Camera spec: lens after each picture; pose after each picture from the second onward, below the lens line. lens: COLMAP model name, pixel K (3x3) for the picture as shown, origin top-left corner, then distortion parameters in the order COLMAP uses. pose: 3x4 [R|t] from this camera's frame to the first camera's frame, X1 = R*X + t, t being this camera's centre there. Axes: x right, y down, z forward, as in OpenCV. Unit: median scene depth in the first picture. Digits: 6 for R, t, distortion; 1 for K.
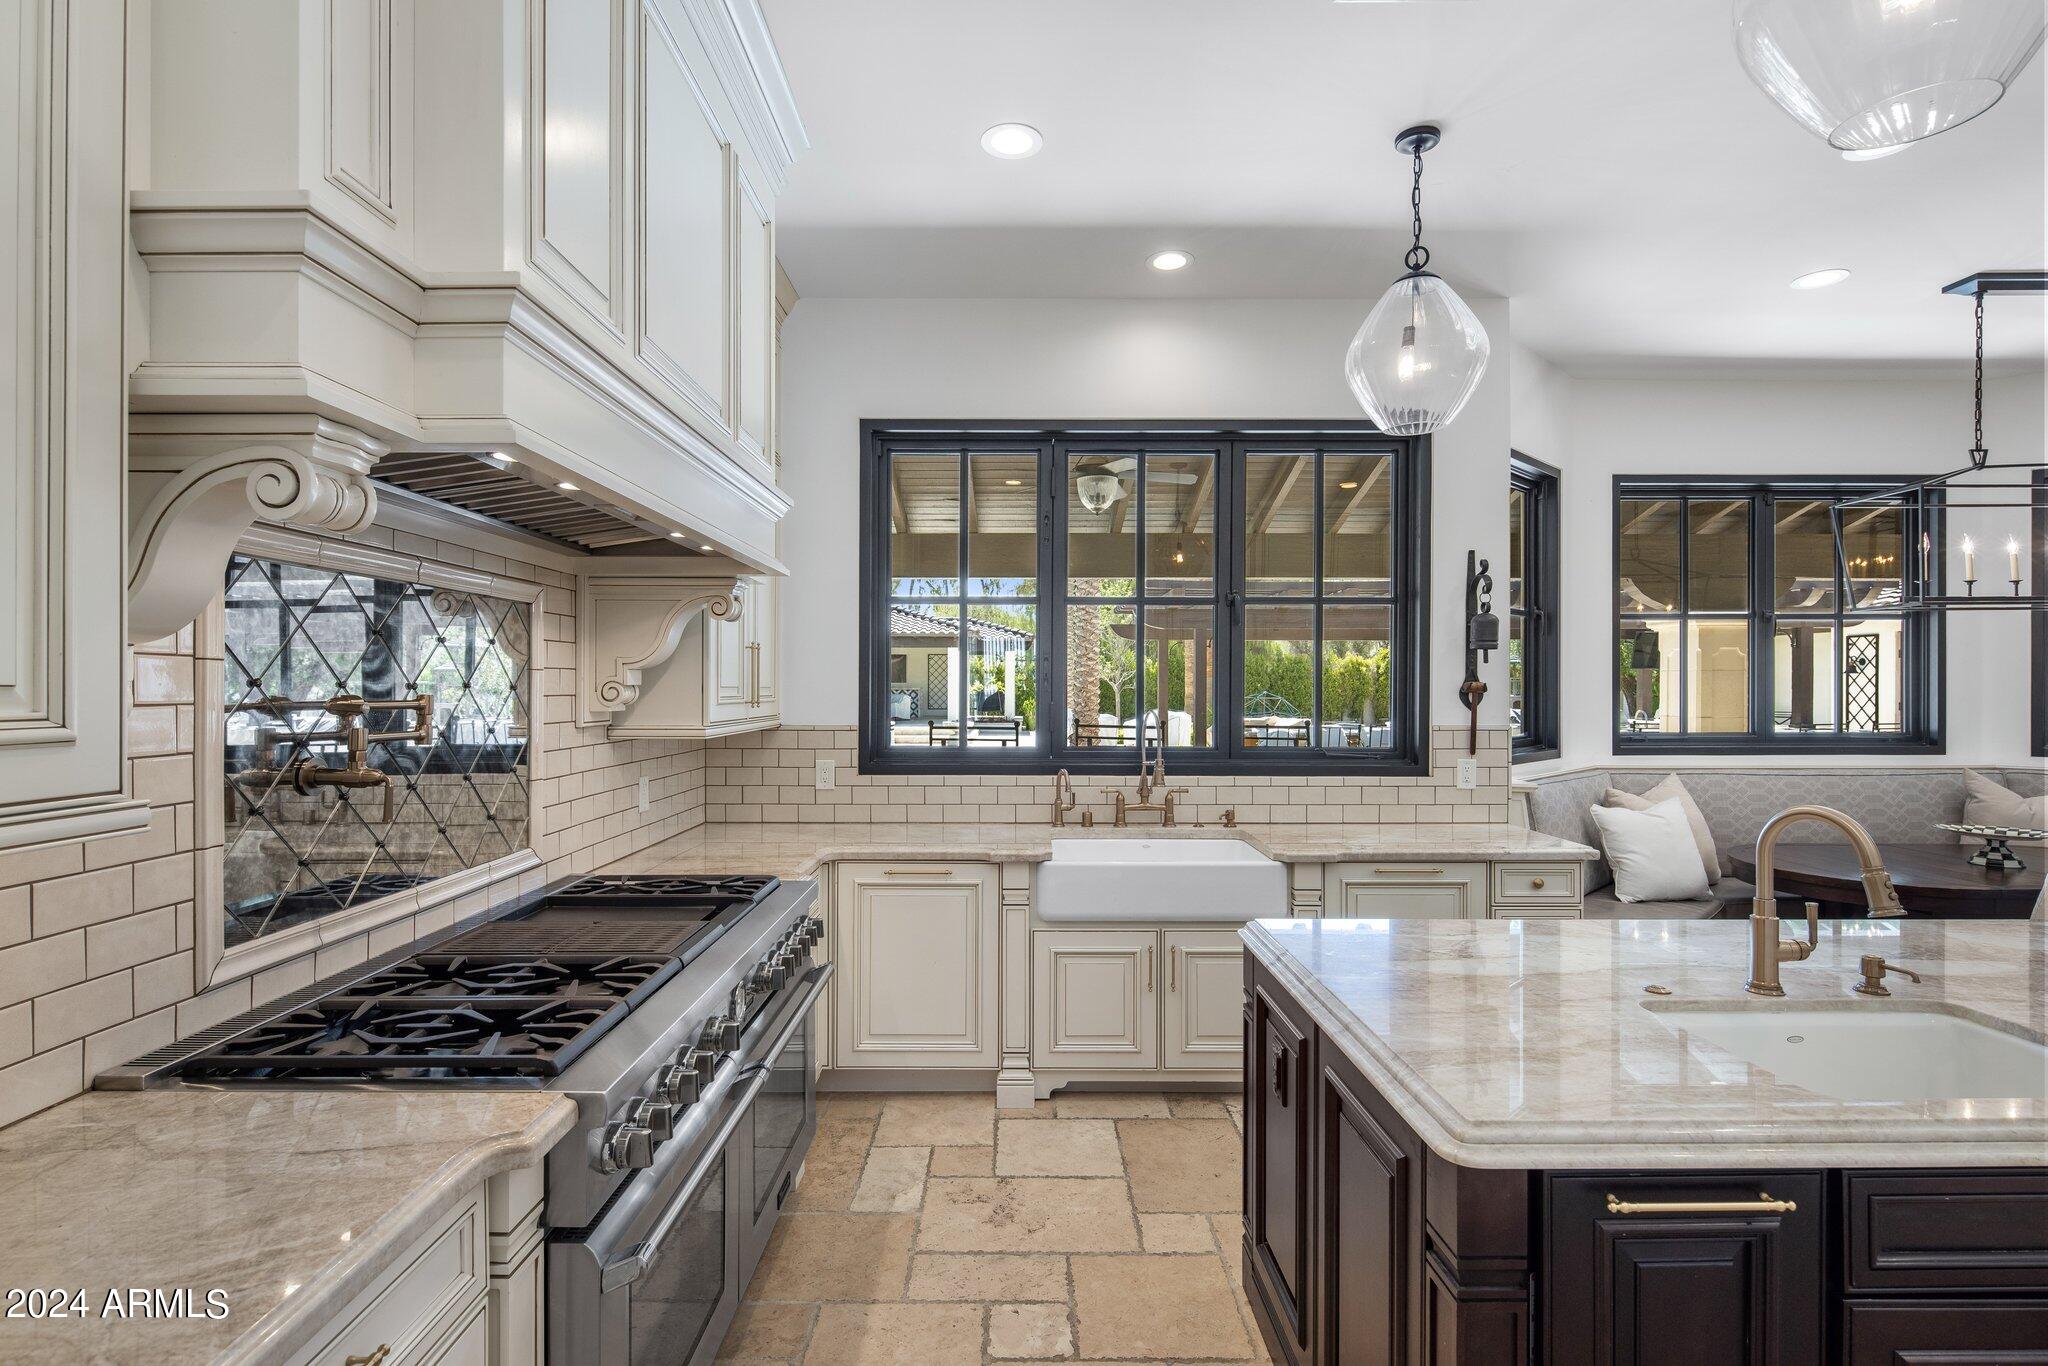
lens RADIAL K [[989.7, 0, 1033.5], [0, 989.7, 687.1], [0, 0, 1]] dist [0.006164, -0.005259]
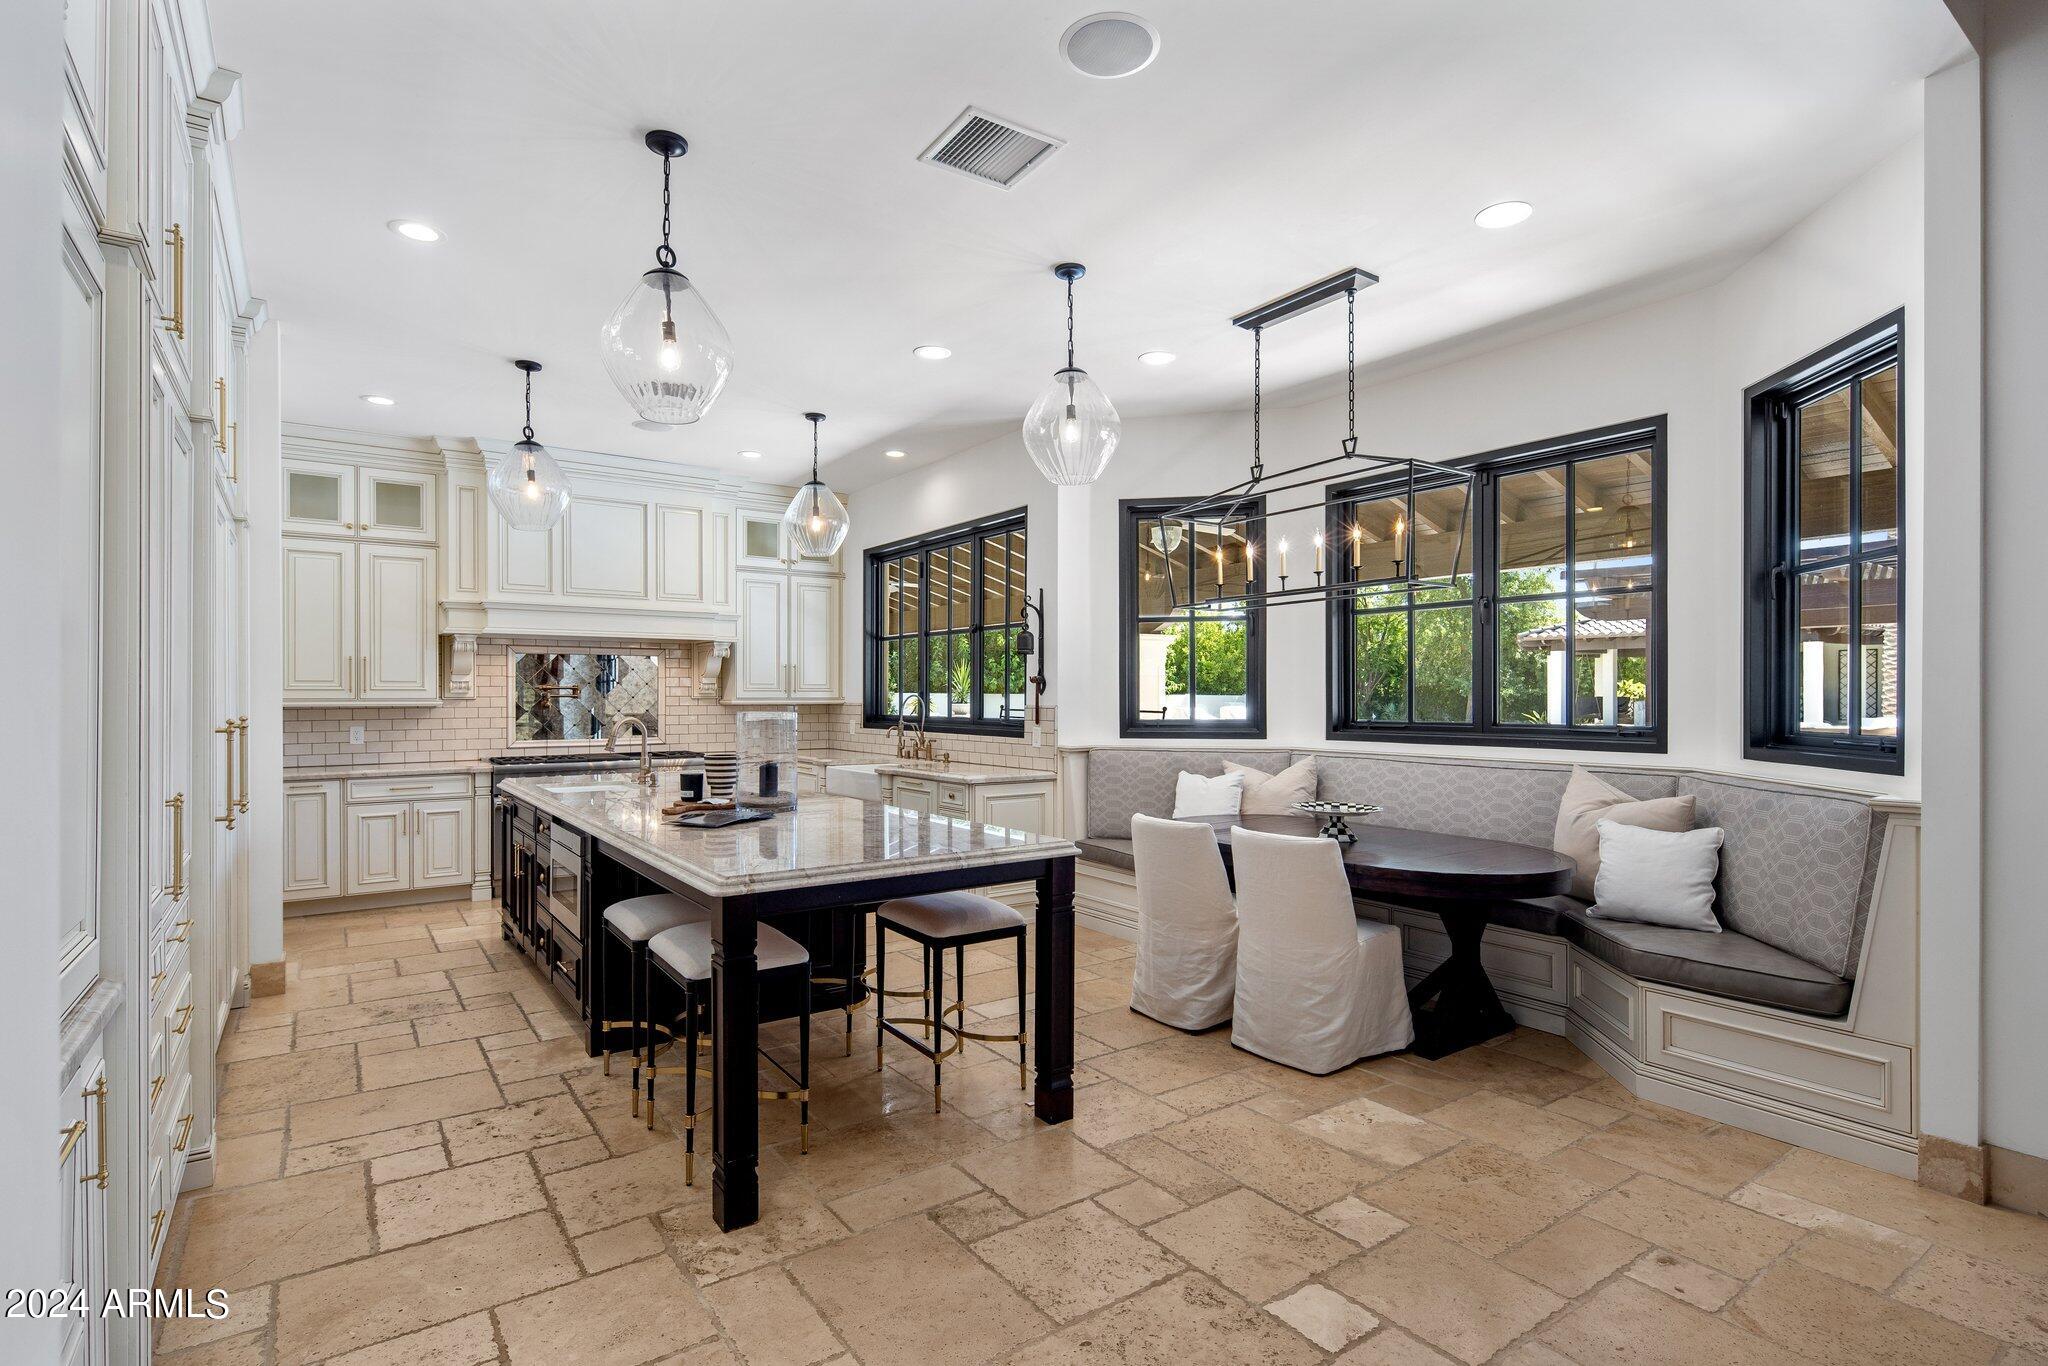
lens RADIAL K [[989.7, 0, 1021.9], [0, 989.7, 699.4], [0, 0, 1]] dist [0.006164, -0.005259]
pose [[0.565447, 0.000260, -0.824785, 1.753803], [0.002335, 0.999995, 0.001916, 0.028721], [0.824782, -0.003009, 0.565443, 0.131301]]
